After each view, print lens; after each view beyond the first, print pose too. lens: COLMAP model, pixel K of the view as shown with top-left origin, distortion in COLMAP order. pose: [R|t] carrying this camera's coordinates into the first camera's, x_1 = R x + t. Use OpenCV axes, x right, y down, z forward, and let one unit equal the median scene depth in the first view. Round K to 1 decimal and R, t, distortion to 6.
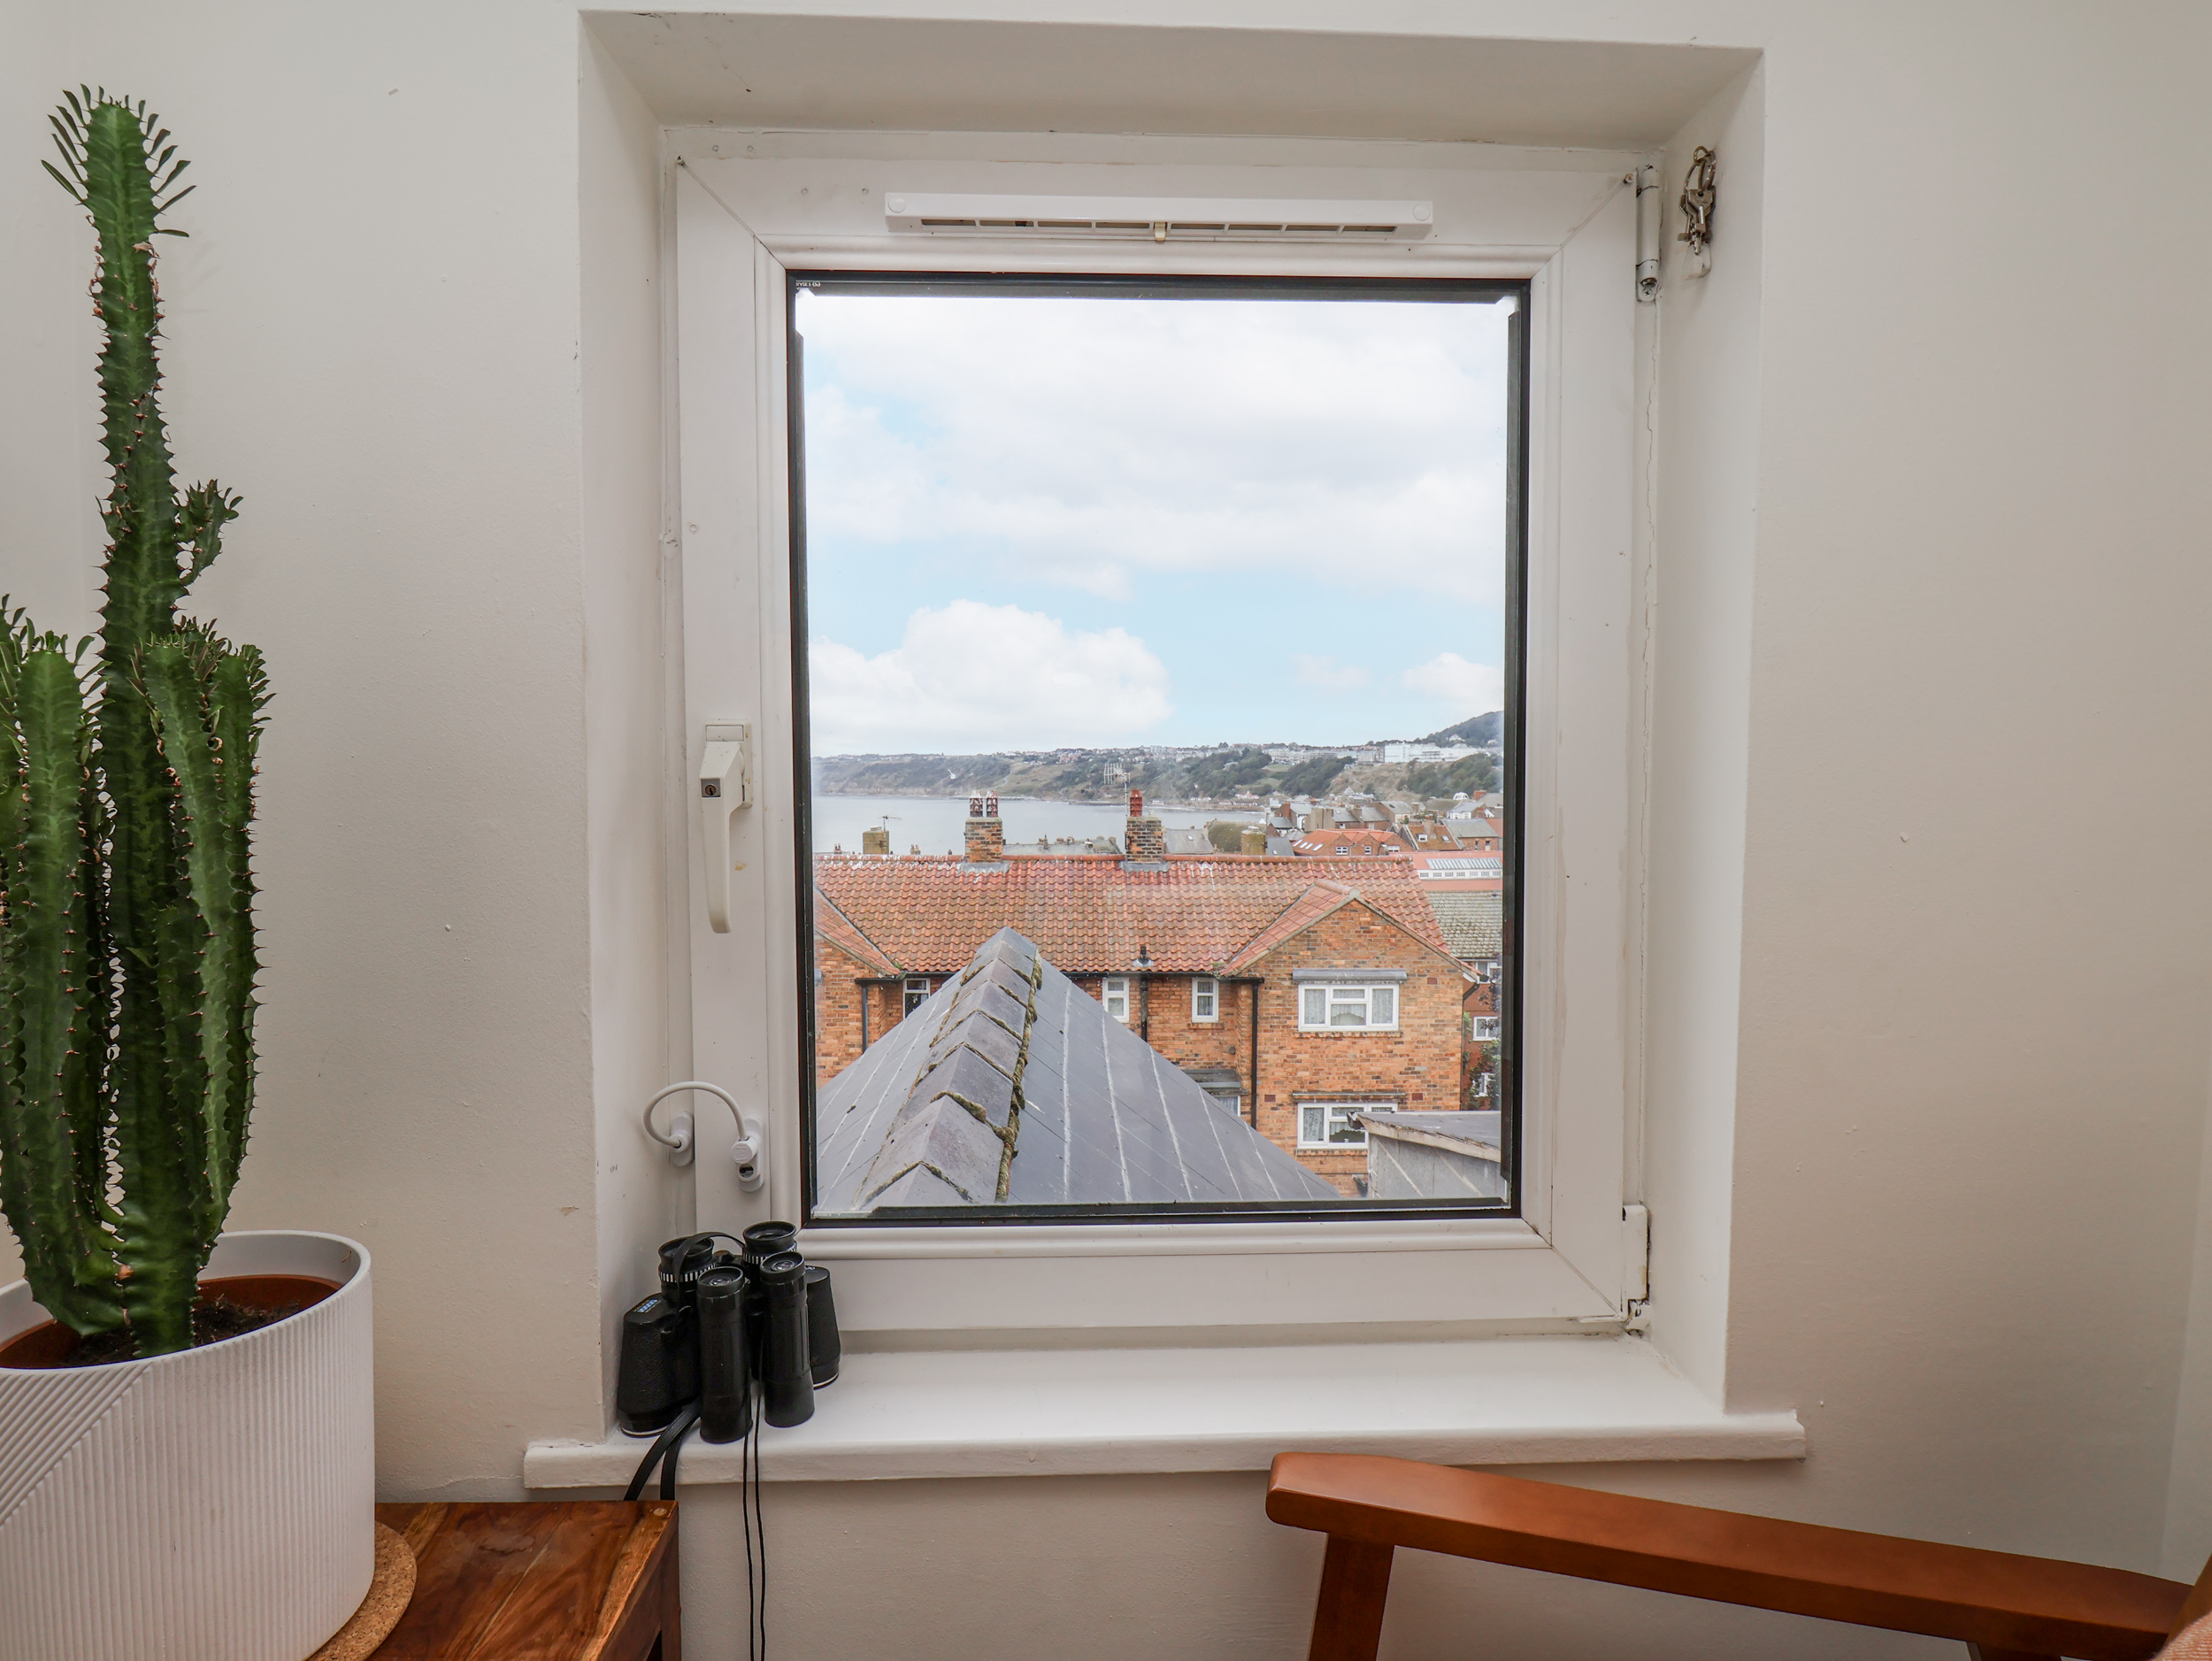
lens RADIAL K [[1158.6, 0, 1111.8], [0, 1158.6, 847.5], [0, 0, 1]] dist [-0.002152, -0.011669]
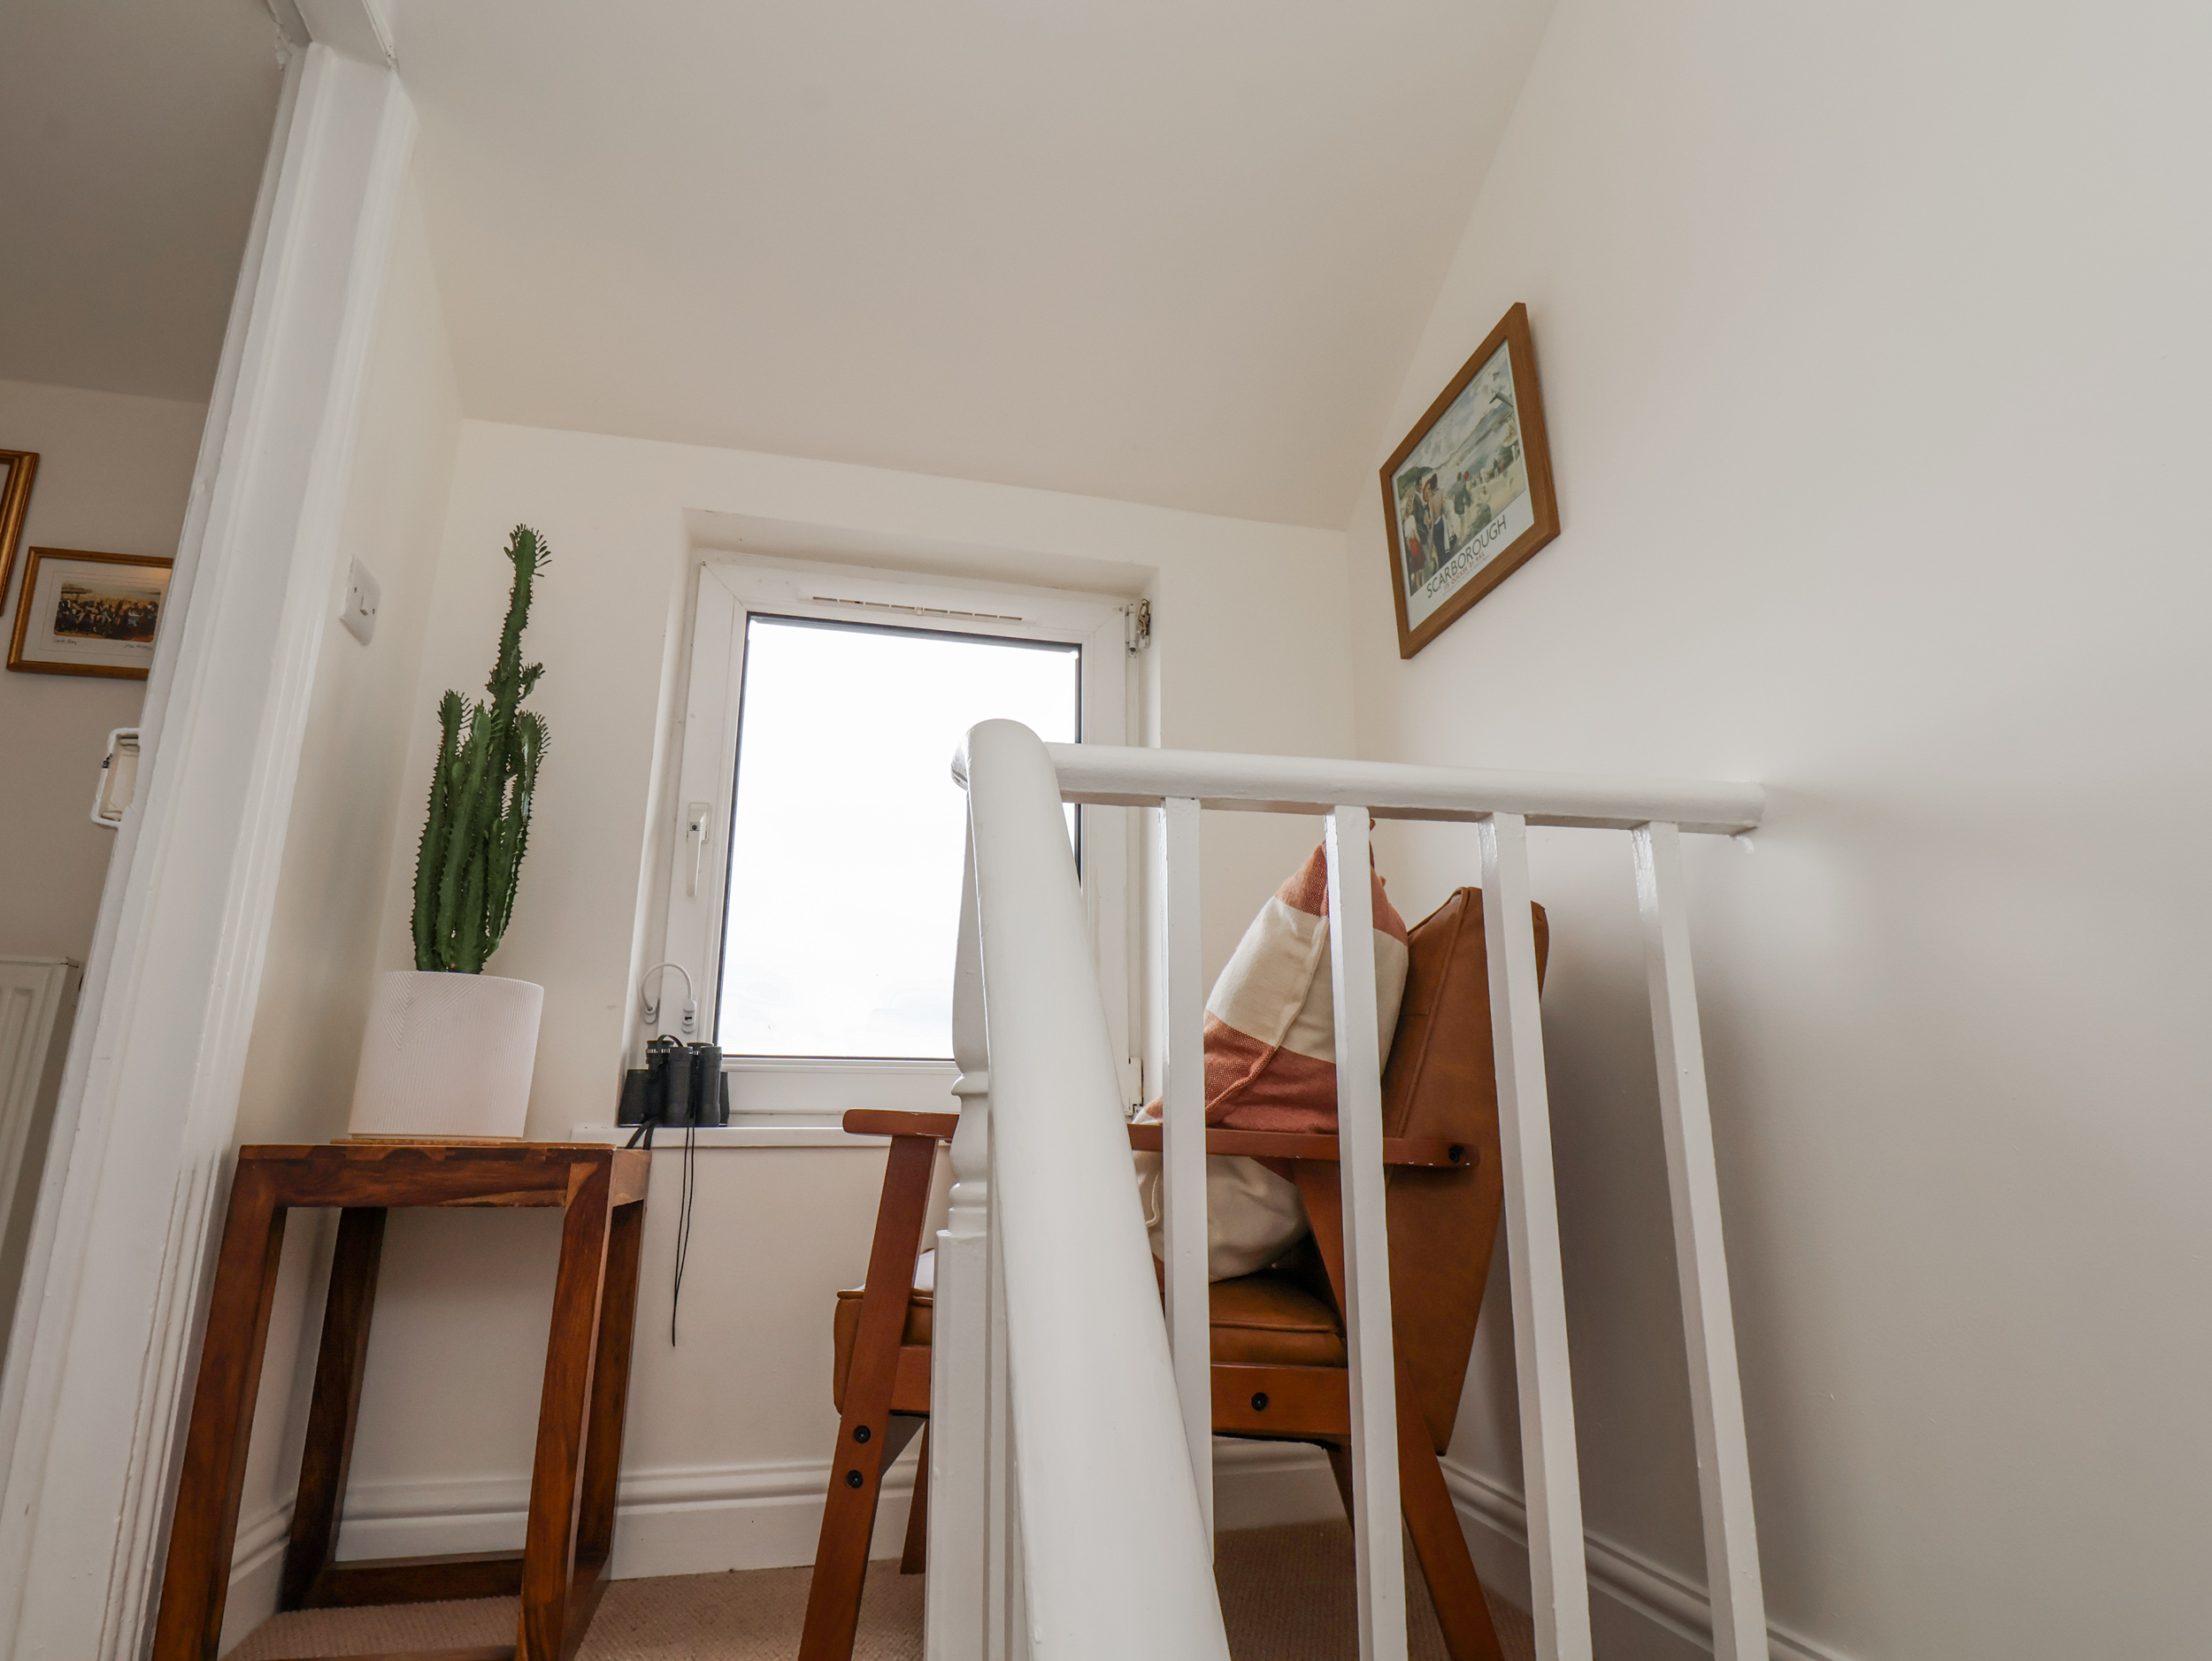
lens RADIAL K [[1158.6, 0, 1112.6], [0, 1158.6, 831.9], [0, 0, 1]] dist [-0.002152, -0.011669]
pose [[0.979125, 0.052612, 0.196334, -0.011990], [0.009952, 0.952354, -0.304833, 0.600384], [-0.203017, 0.300423, 0.931950, -1.109016]]
